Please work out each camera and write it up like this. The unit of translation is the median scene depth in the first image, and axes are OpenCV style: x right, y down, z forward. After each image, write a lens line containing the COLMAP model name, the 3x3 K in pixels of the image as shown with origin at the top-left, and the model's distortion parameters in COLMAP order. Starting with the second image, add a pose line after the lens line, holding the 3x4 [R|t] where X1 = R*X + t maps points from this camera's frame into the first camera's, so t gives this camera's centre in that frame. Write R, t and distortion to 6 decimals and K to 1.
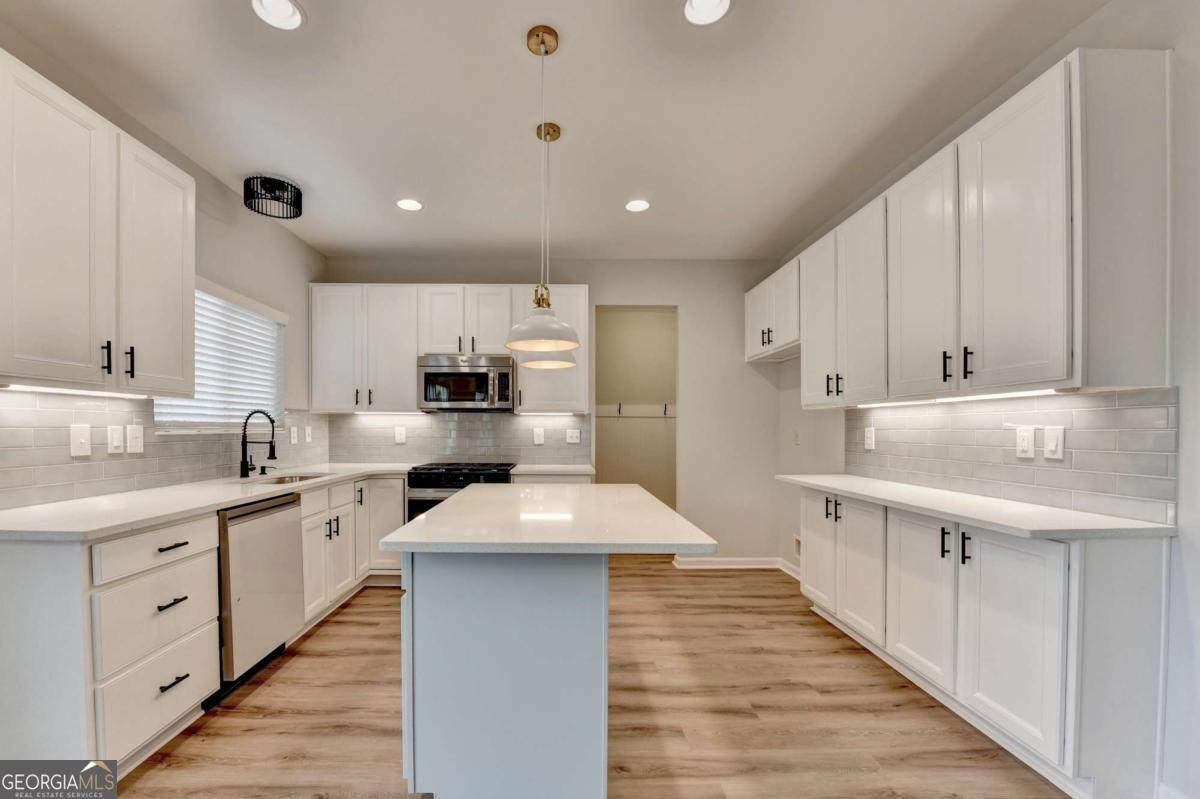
lens RADIAL K [[487.5, 0, 570.8], [0, 487.5, 429.4], [0, 0, 1]] dist [-0.018602, -0.000306]
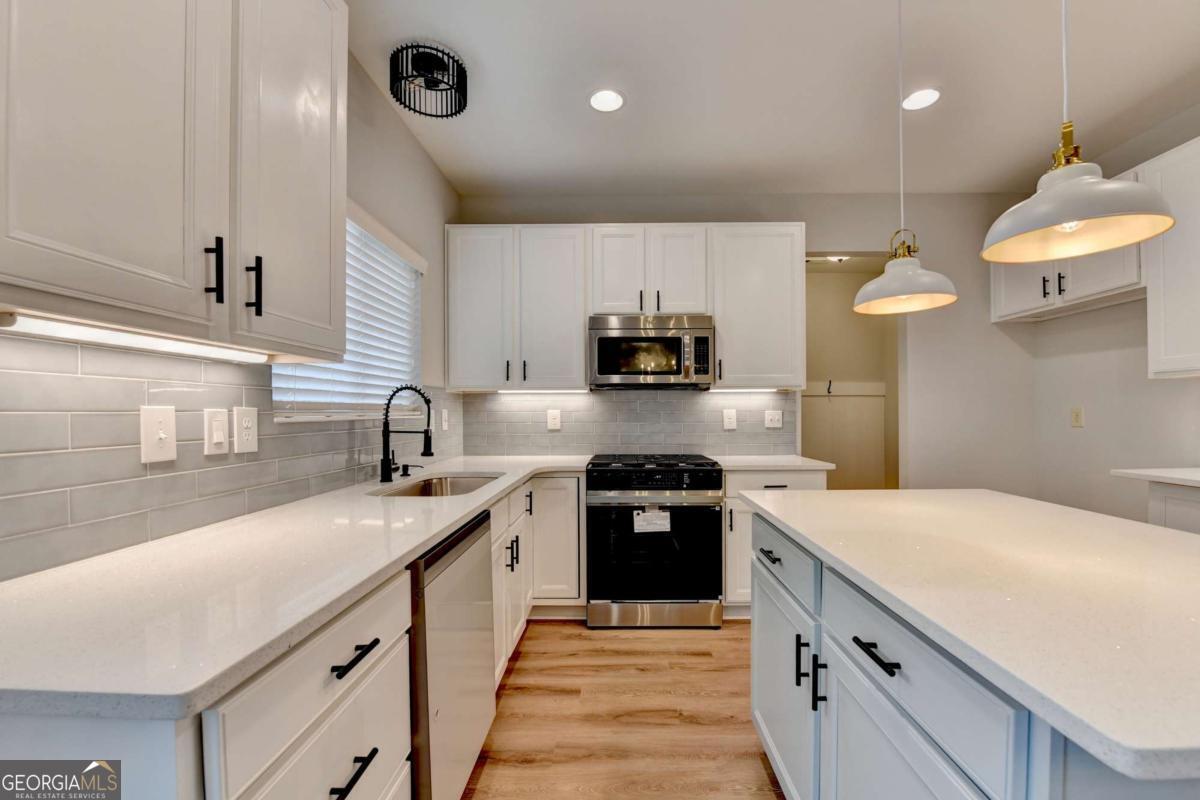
lens RADIAL K [[484.3, 0, 619.7], [0, 484.3, 407.3], [0, 0, 1]] dist [-0.014635, -0.000242]
pose [[0.999829, -0.009244, -0.016004, -0.325708], [0.009075, 0.999902, -0.010615, 0.001509], [0.016101, 0.010468, 0.999816, 0.306529]]
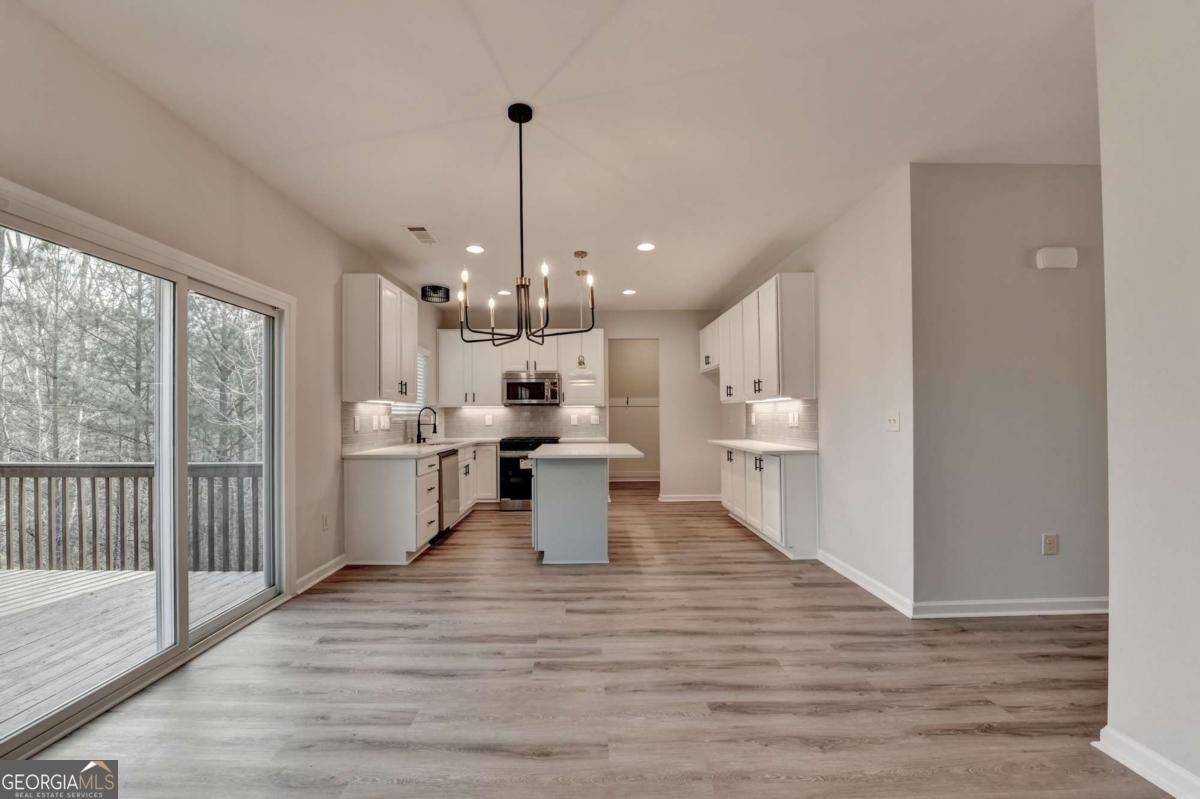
lens RADIAL K [[486.7, 0, 592.1], [0, 486.7, 408.3], [0, 0, 1]] dist [-0.012628, -0.003070]
pose [[0.999936, -0.009806, -0.005559, 0.005266], [0.009730, 0.999861, -0.013541, -0.003234], [0.005691, 0.013486, 0.999893, -0.875181]]
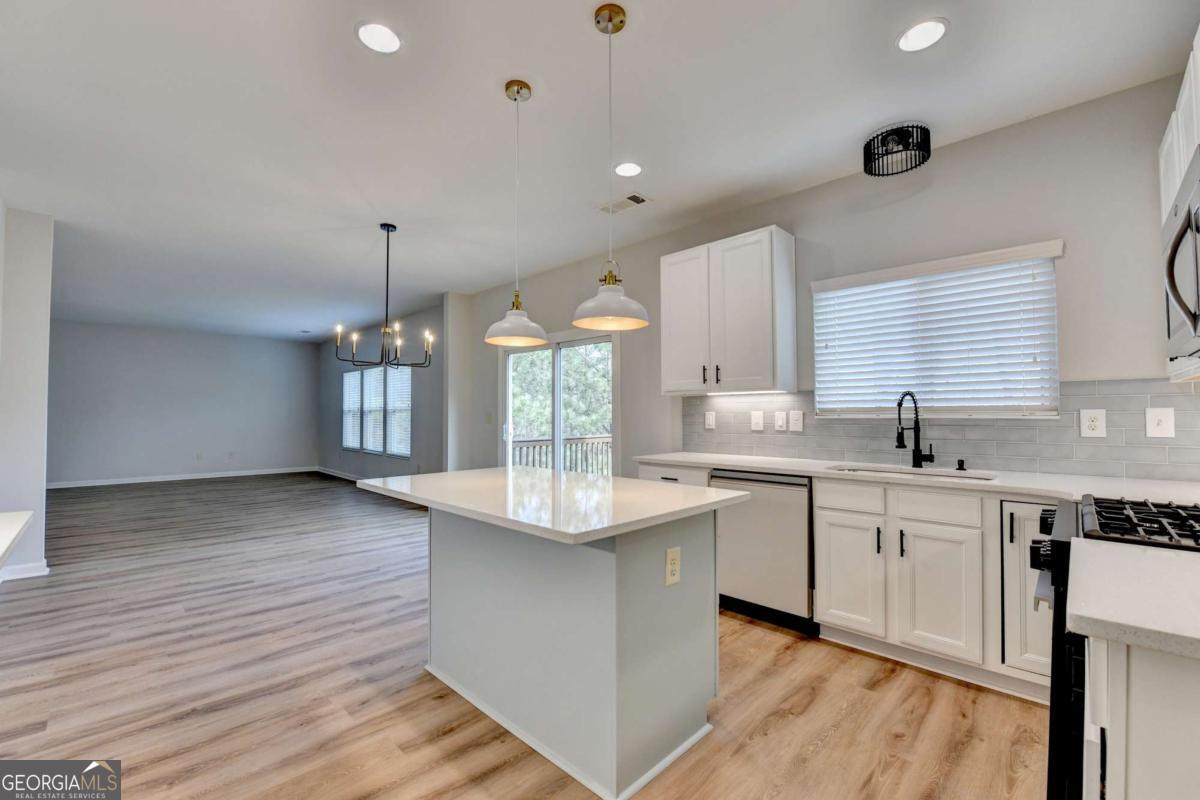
lens RADIAL K [[487.9, 0, 564.9], [0, 487.9, 403.9], [0, 0, 1]] dist [-0.001507, -0.000184]
pose [[-0.742703, -0.020144, -0.669318, 0.408309], [-0.001917, 0.999607, -0.027958, 0.008936], [0.669618, -0.019482, -0.742450, 1.236144]]
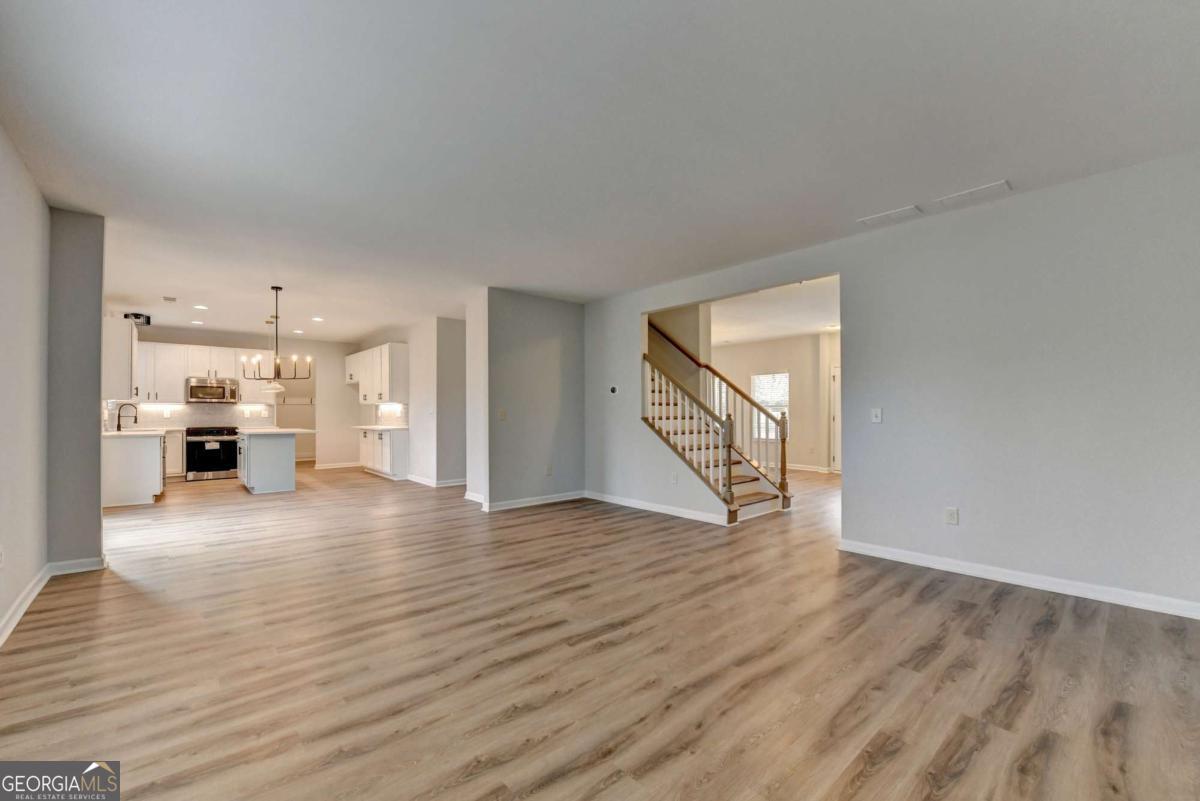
lens RADIAL K [[486.7, 0, 592.1], [0, 486.7, 409.3], [0, 0, 1]] dist [-0.012628, -0.003070]
pose [[0.762950, -0.000638, 0.646457, -0.413294], [0.002684, 0.999994, -0.002181, 0.000693], [-0.646452, 0.003399, 0.762947, -2.448916]]
